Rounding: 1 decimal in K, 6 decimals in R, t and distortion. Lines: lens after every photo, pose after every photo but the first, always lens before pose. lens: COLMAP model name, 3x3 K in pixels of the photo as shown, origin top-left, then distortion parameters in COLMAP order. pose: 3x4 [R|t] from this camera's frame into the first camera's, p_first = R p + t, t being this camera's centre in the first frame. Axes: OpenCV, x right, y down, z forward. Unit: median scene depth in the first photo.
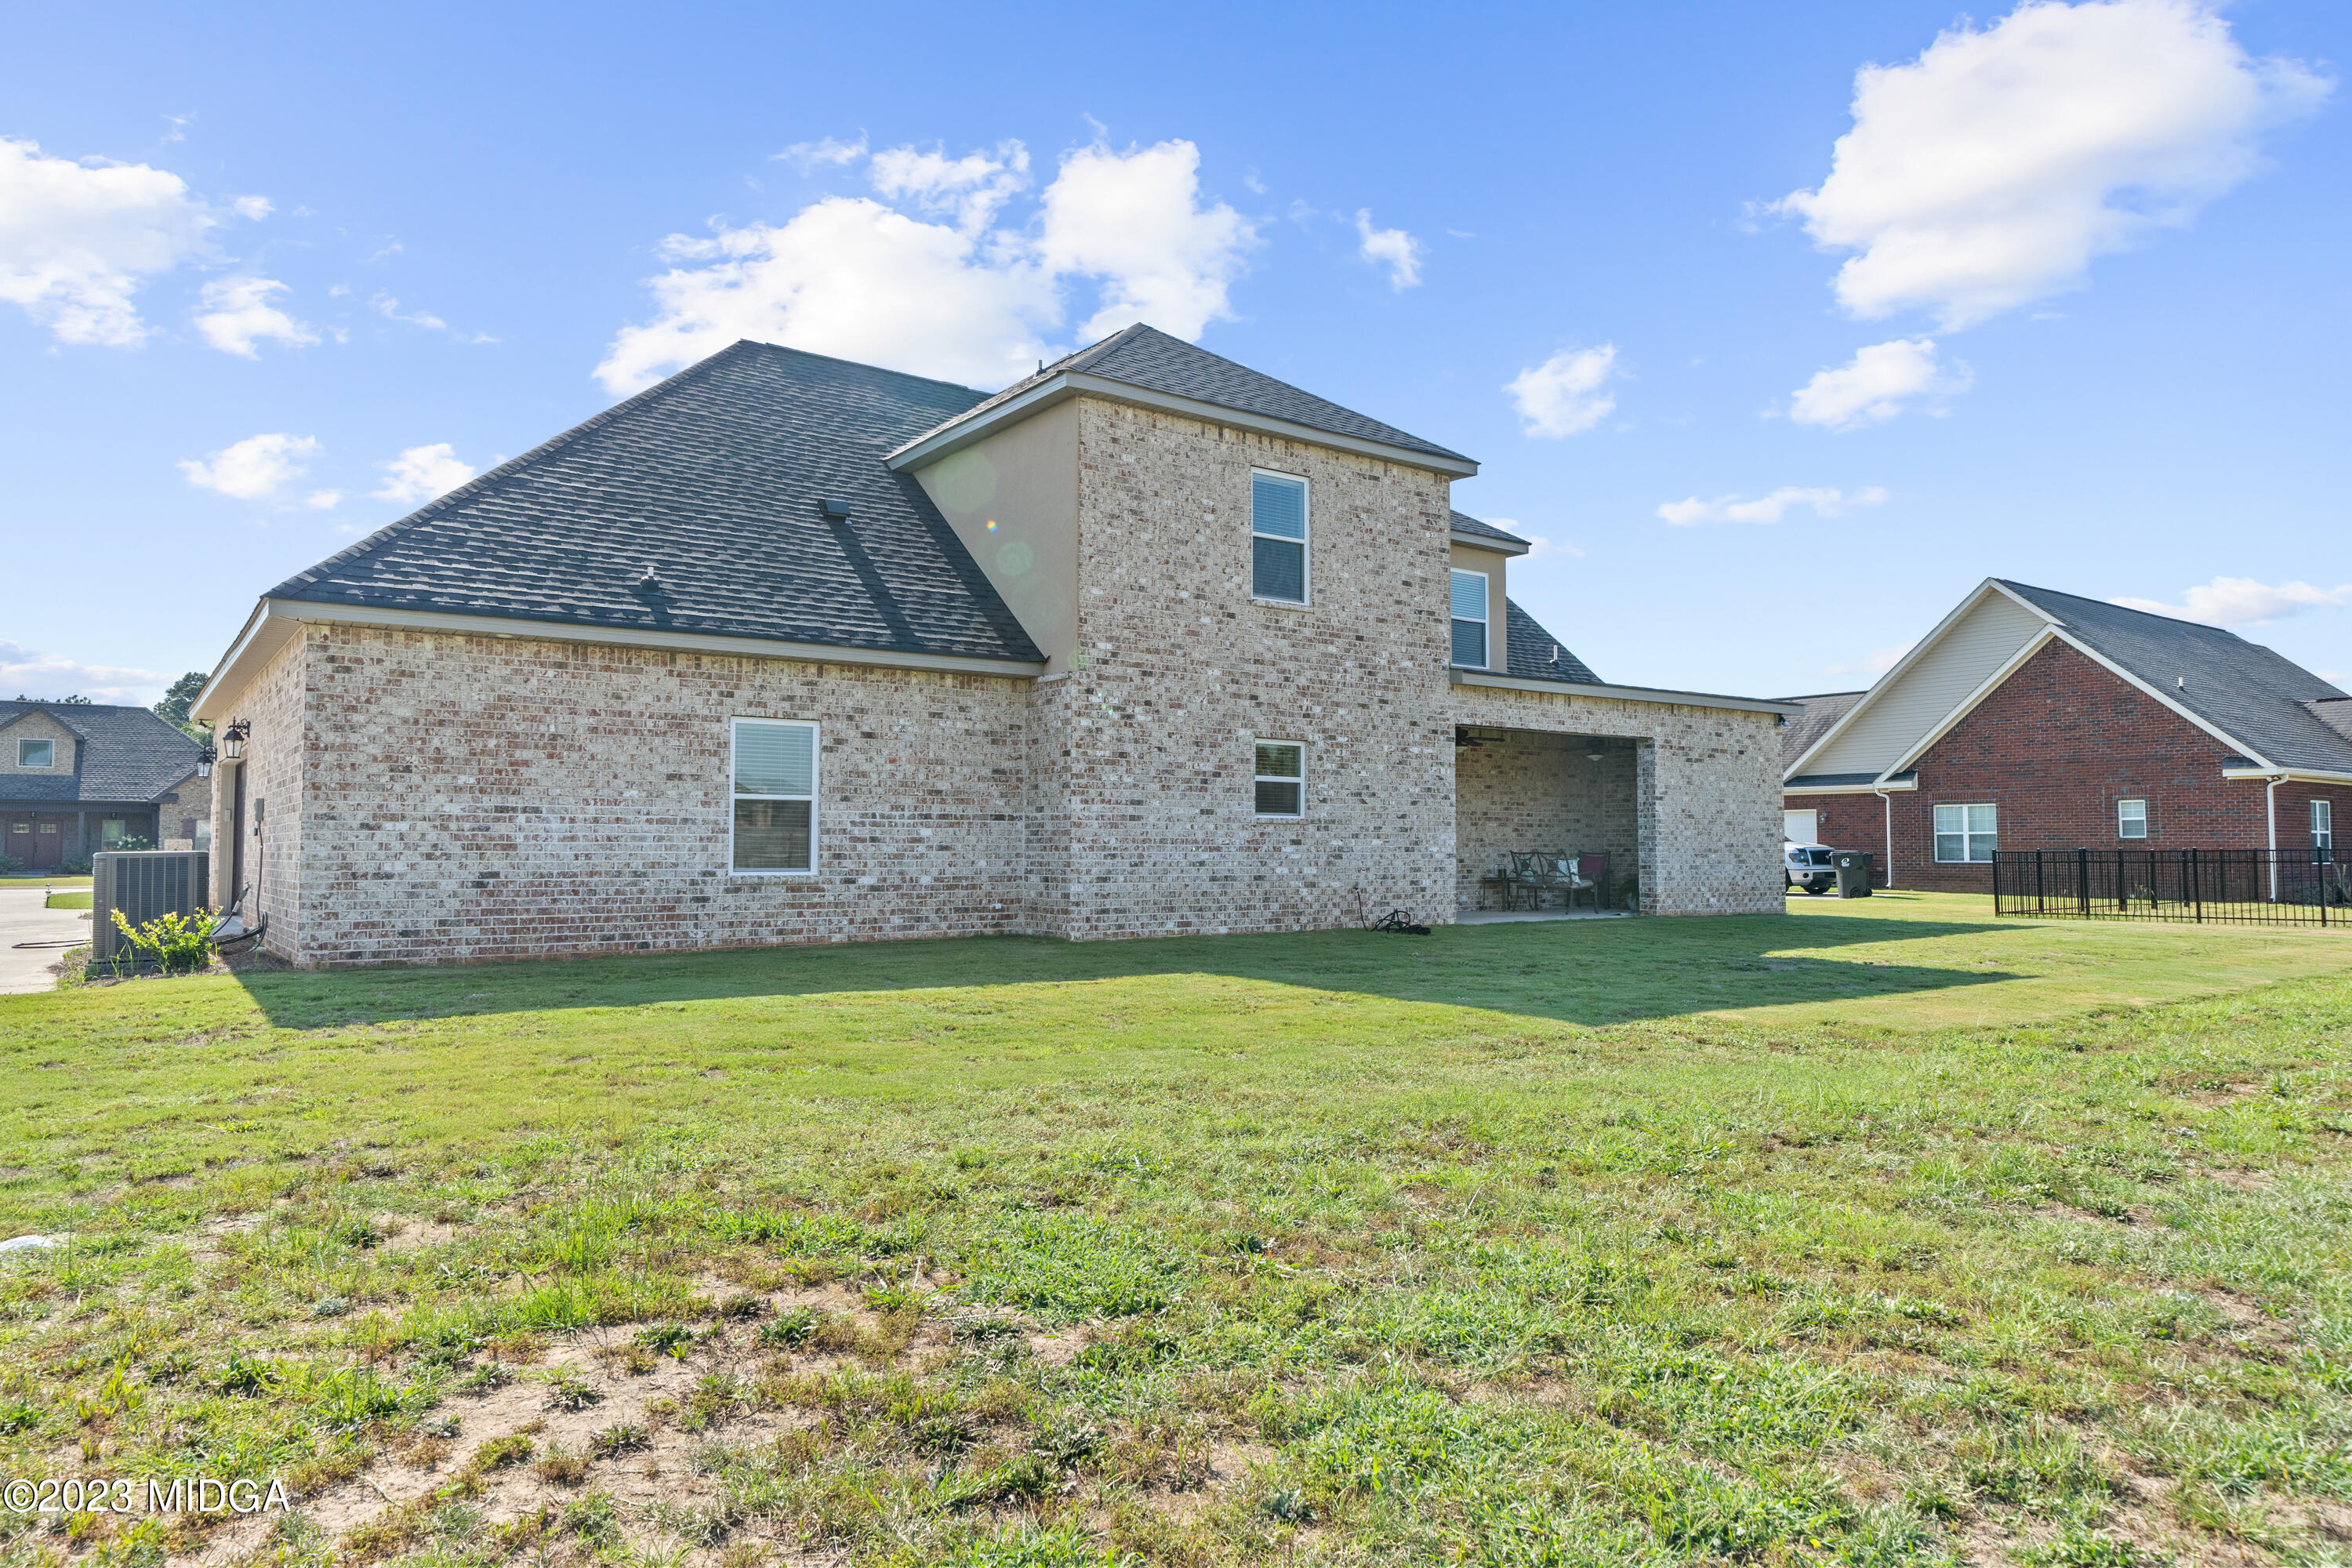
lens RADIAL K [[1465.6, 0, 1164.5], [0, 1465.6, 785.2], [0, 0, 1]] dist [-0.004929, 0.000278]
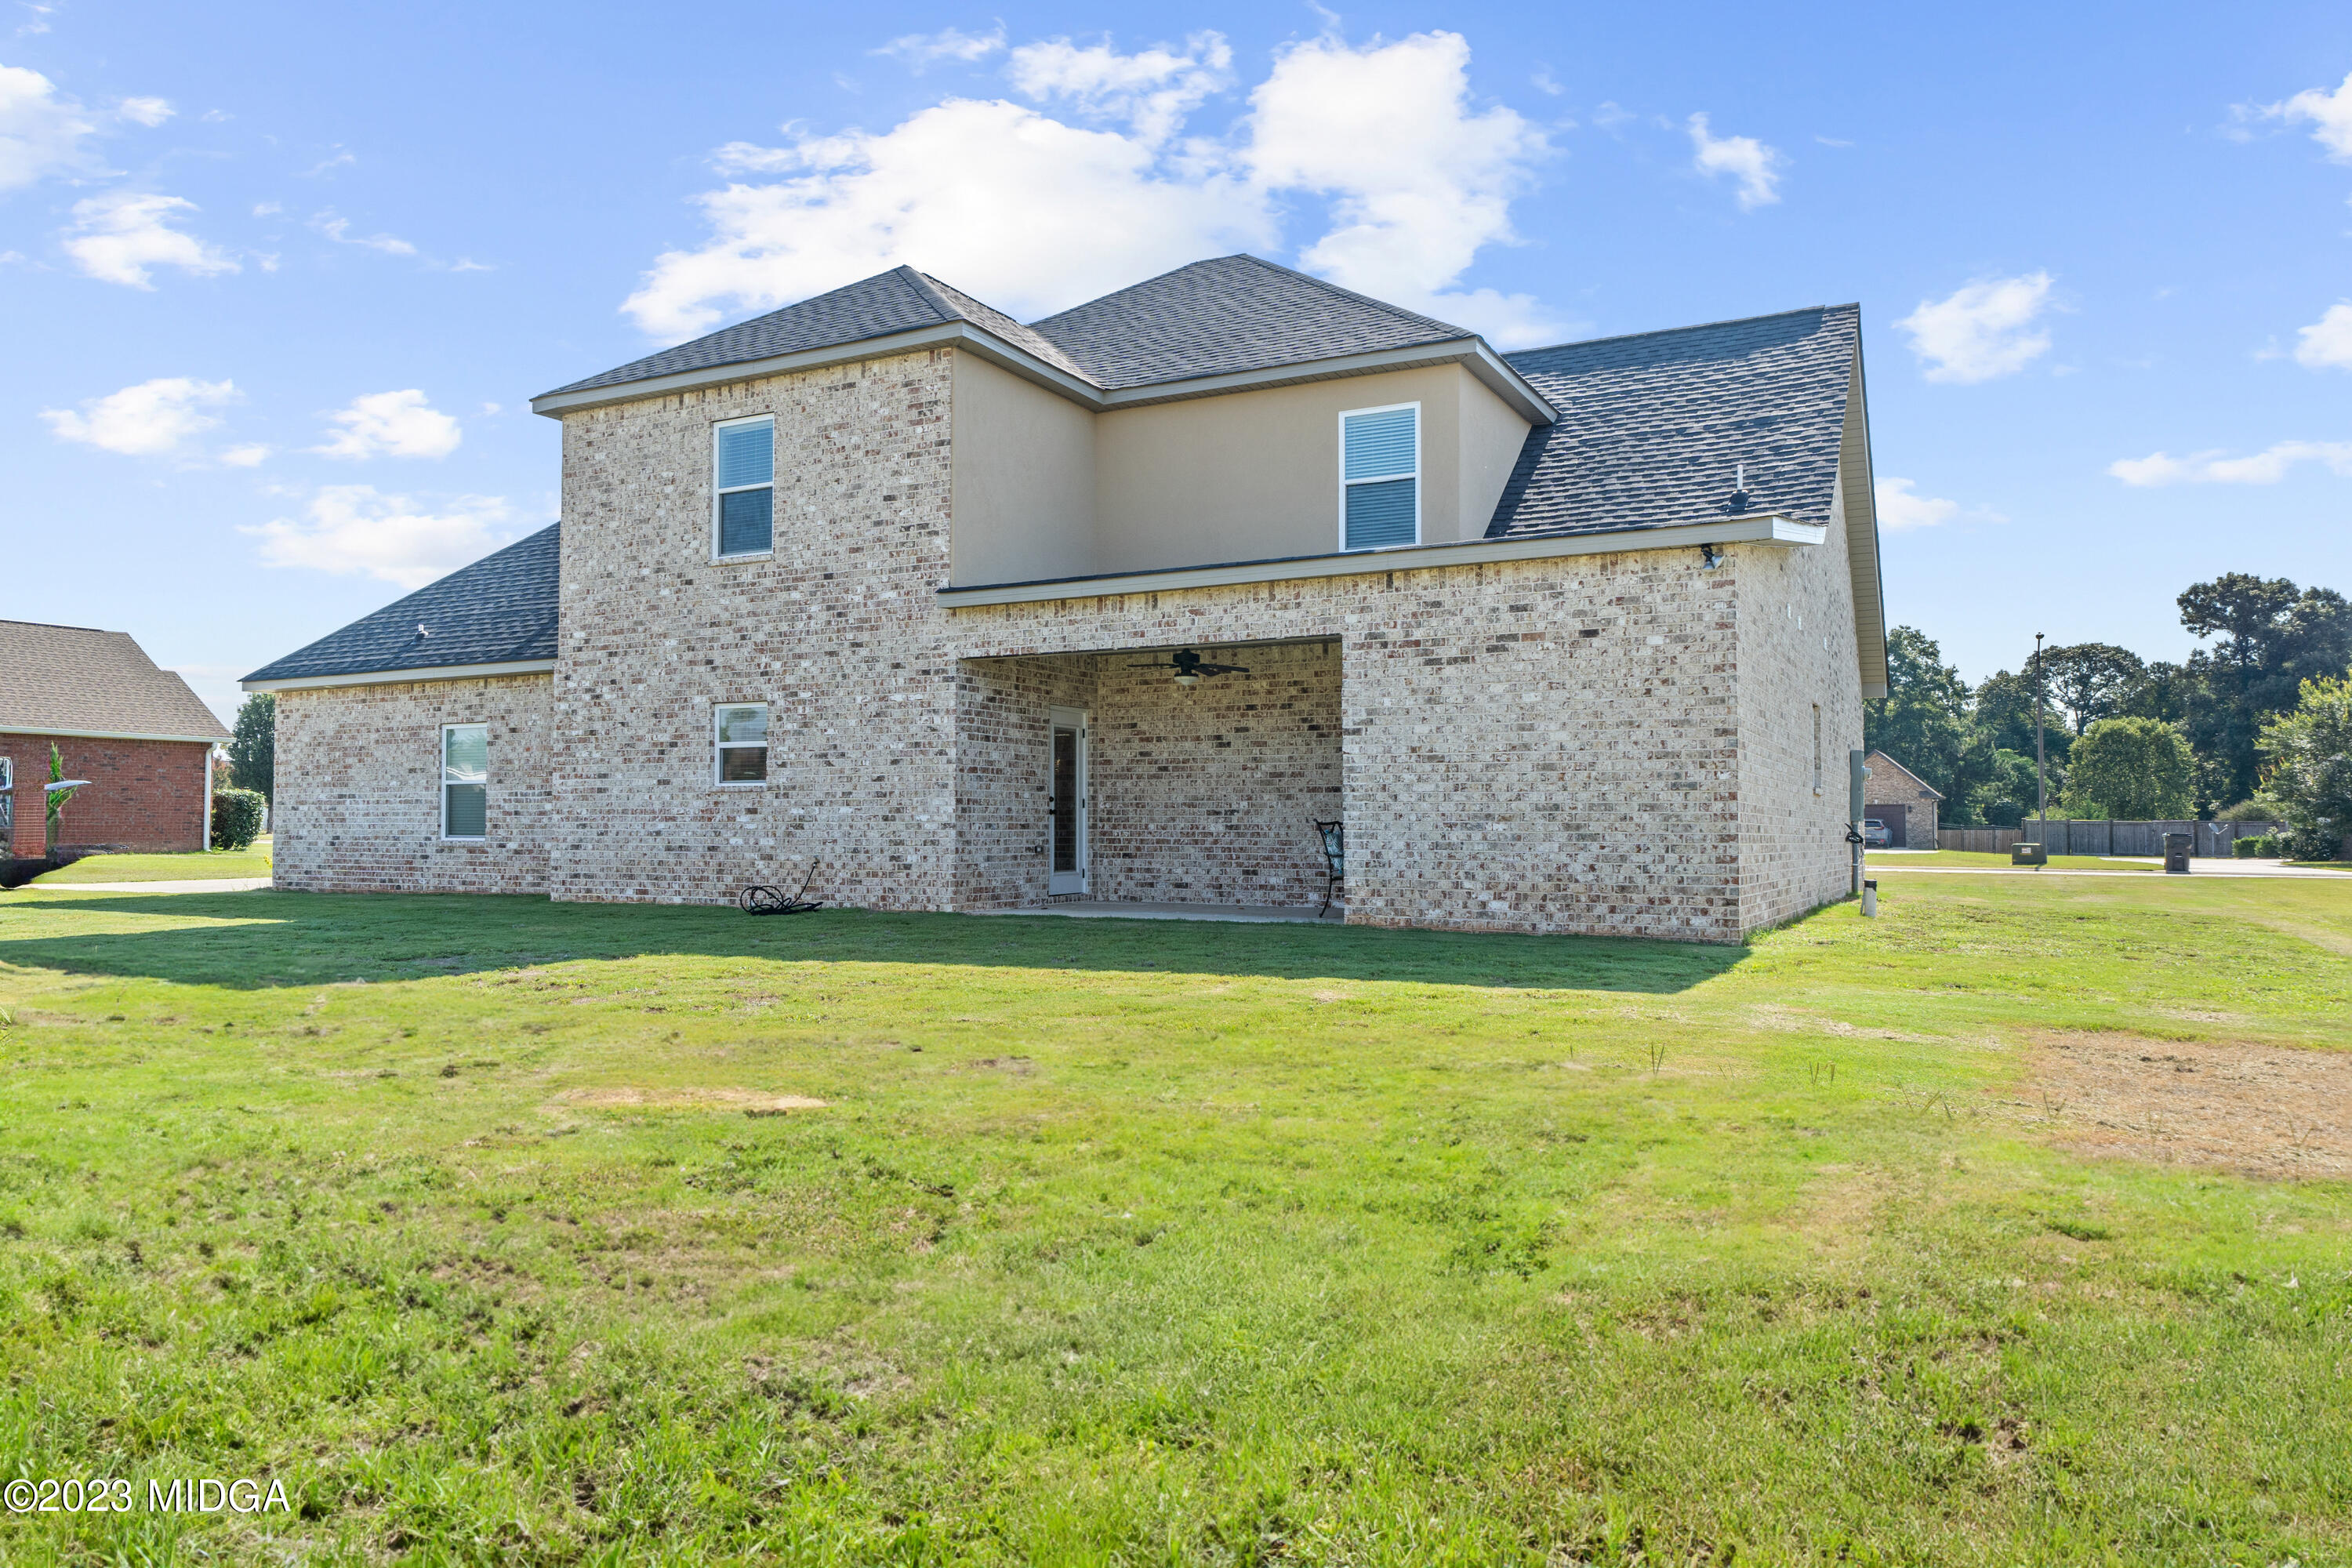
lens RADIAL K [[1571.7, 0, 1172.0], [0, 1571.7, 782.0], [0, 0, 1]] dist [-0.001693, 0.002352]
pose [[0.439305, -0.028375, -0.897890, 1.190626], [0.039666, 0.999139, -0.012168, 0.046561], [0.897462, -0.030271, 0.440052, 0.863423]]
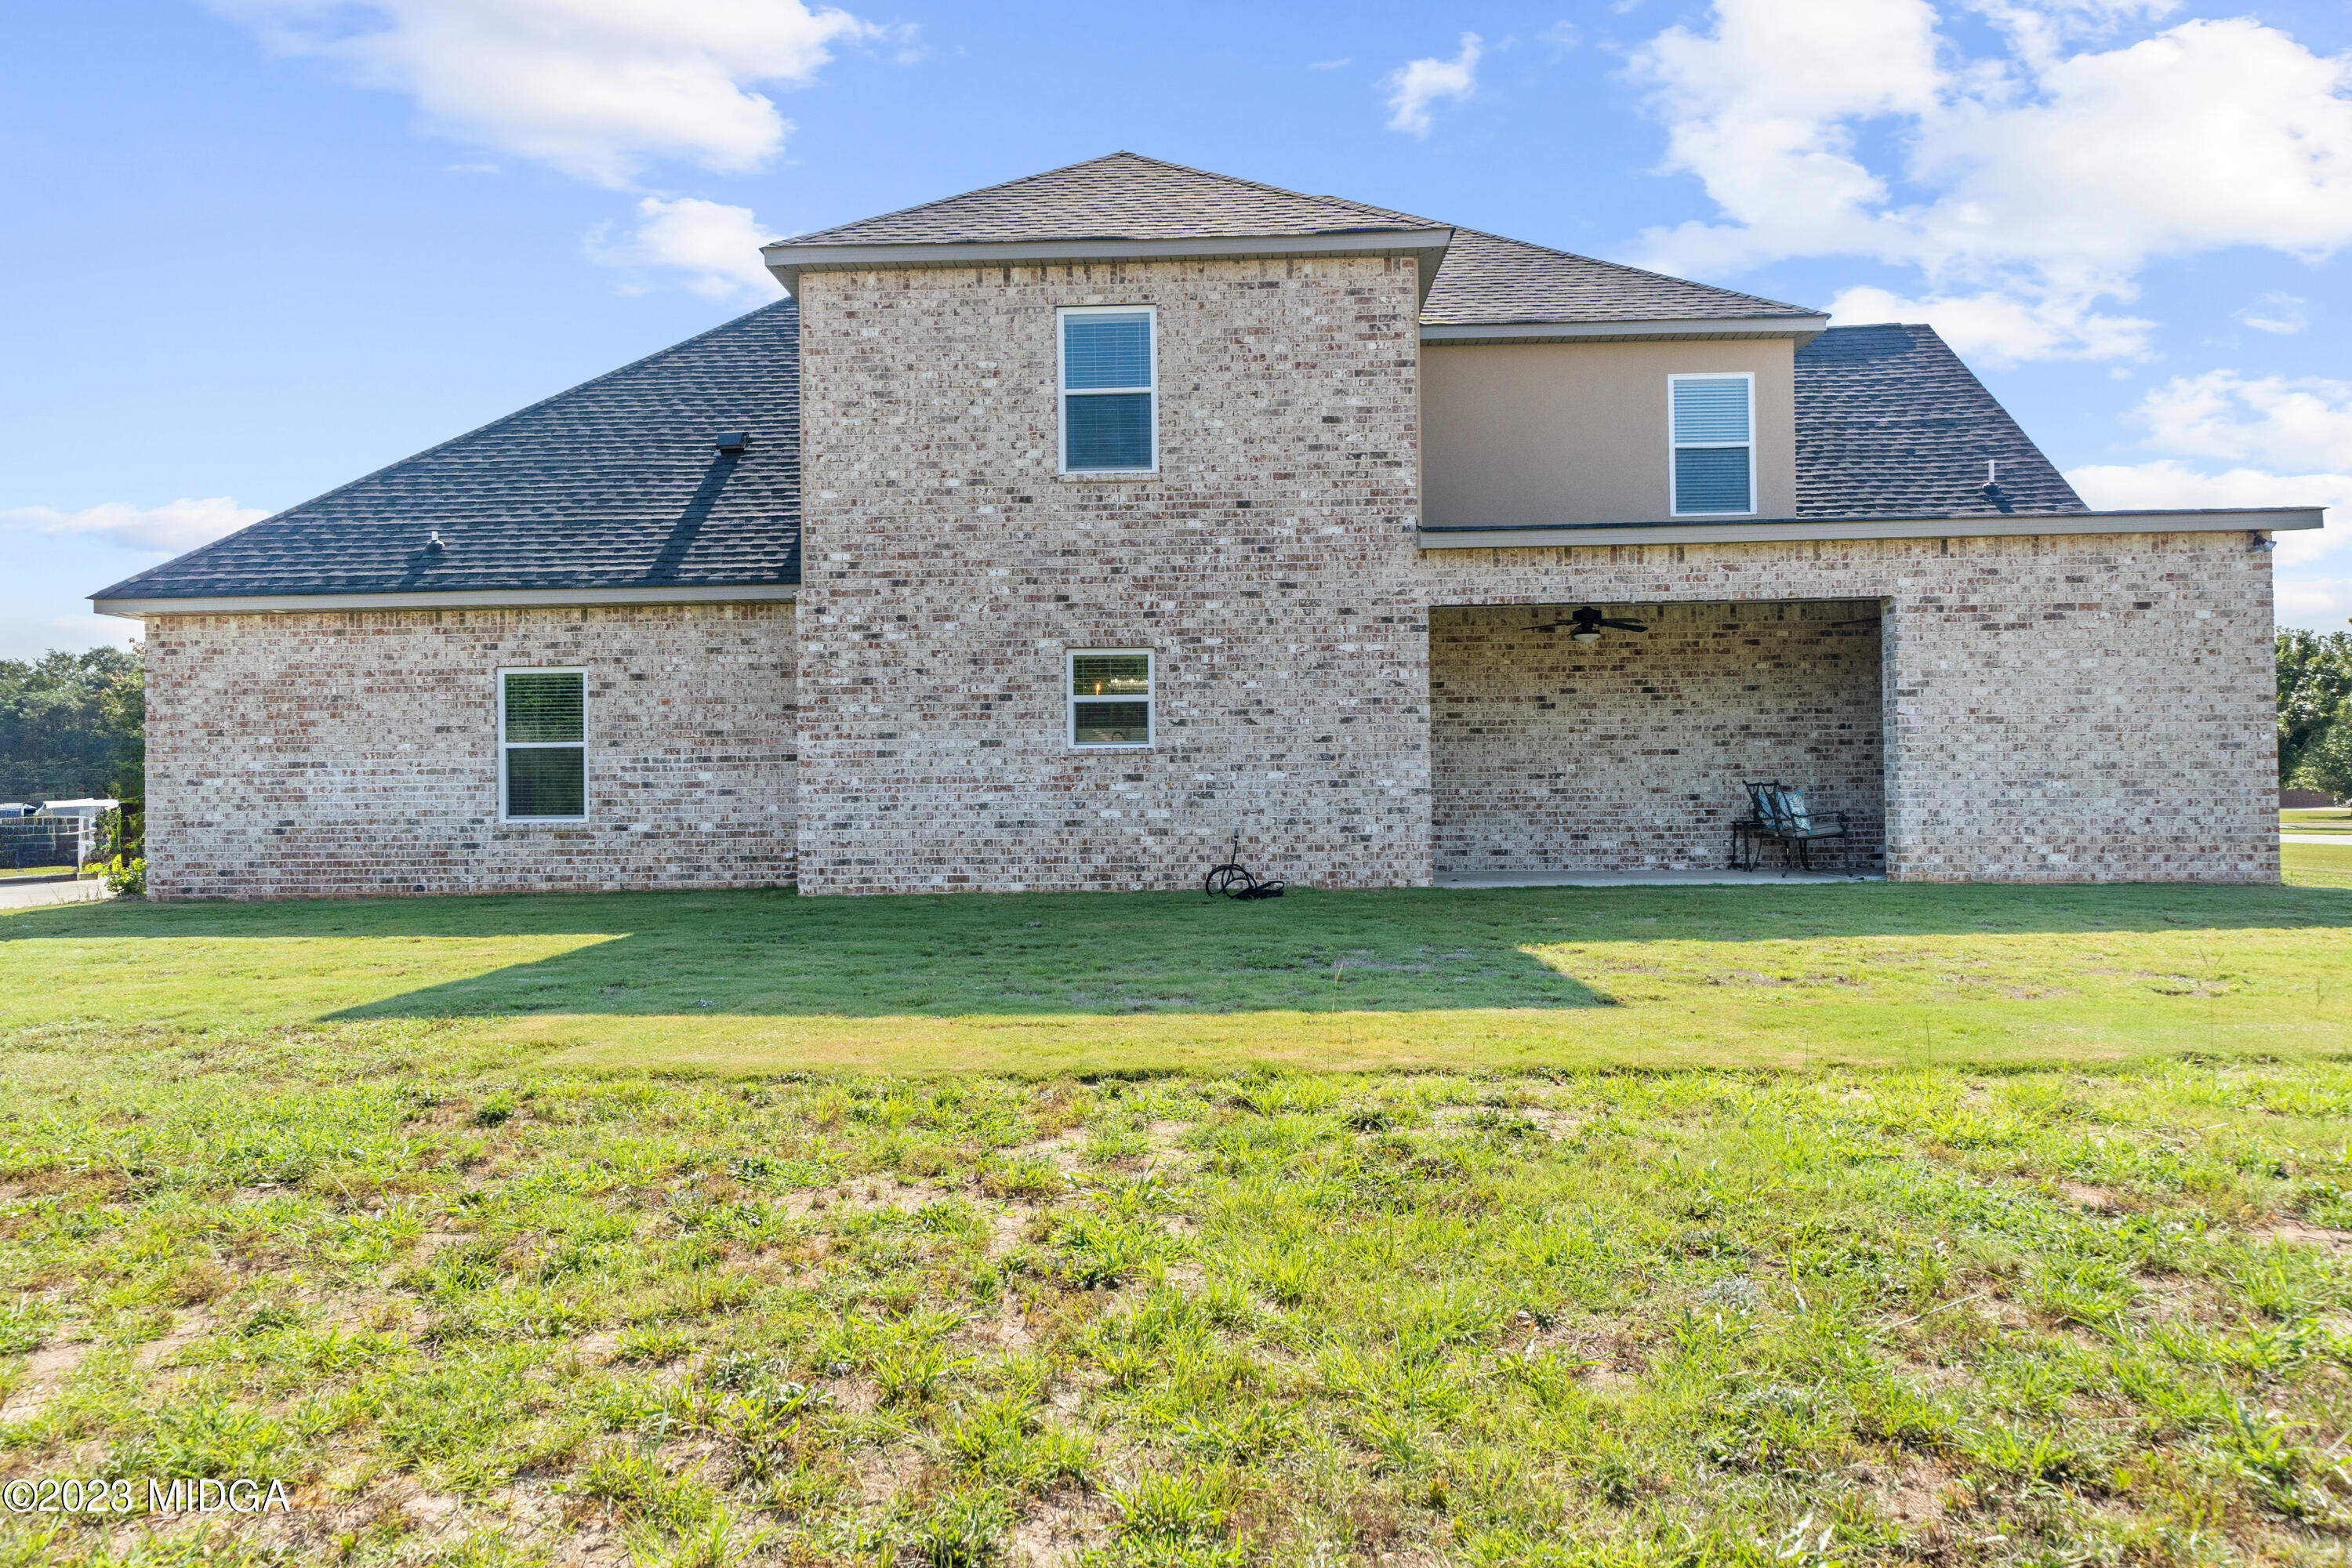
lens RADIAL K [[1571.7, 0, 1168.2], [0, 1571.7, 782.8], [0, 0, 1]] dist [-0.001693, 0.002352]
pose [[0.784707, -0.018072, -0.619604, 0.673794], [0.041920, 0.998834, 0.023957, 0.023932], [0.618448, -0.044774, 0.784549, 0.379370]]
